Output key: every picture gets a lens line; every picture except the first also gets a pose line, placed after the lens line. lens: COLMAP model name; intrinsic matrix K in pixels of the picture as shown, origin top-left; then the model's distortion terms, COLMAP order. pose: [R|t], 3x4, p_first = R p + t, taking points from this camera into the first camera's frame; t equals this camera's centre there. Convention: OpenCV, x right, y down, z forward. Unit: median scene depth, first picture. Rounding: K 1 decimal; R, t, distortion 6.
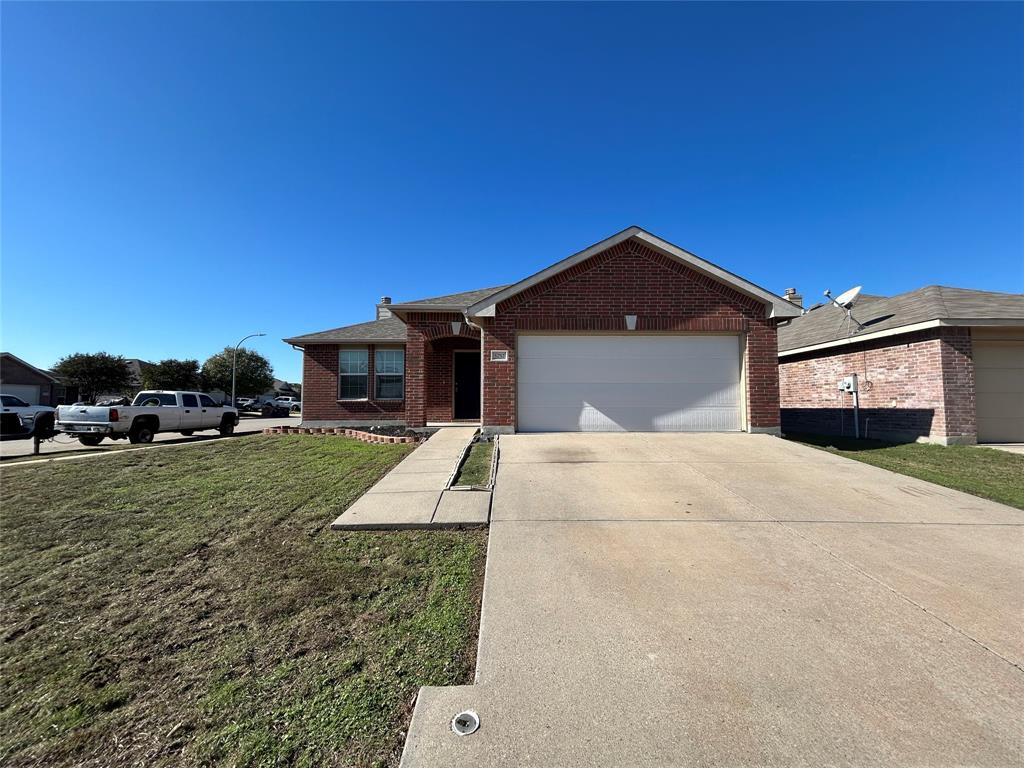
lens RADIAL K [[411.7, 0, 512.6], [0, 411.7, 383.4], [0, 0, 1]] dist [-0.000591, 0.000498]
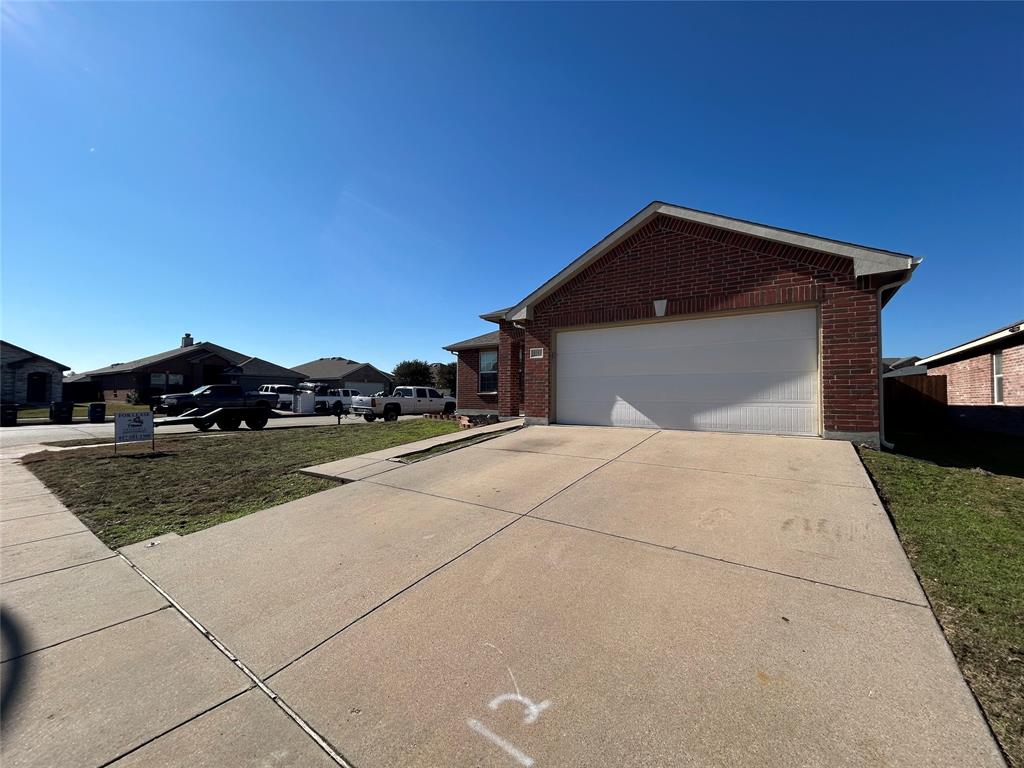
lens RADIAL K [[411.7, 0, 512.6], [0, 411.7, 383.4], [0, 0, 1]] dist [-0.000591, 0.000498]
pose [[0.807523, -0.013221, -0.589688, 0.543871], [0.025261, 0.999607, 0.012180, -0.002126], [0.589295, -0.024732, 0.807540, 0.074375]]
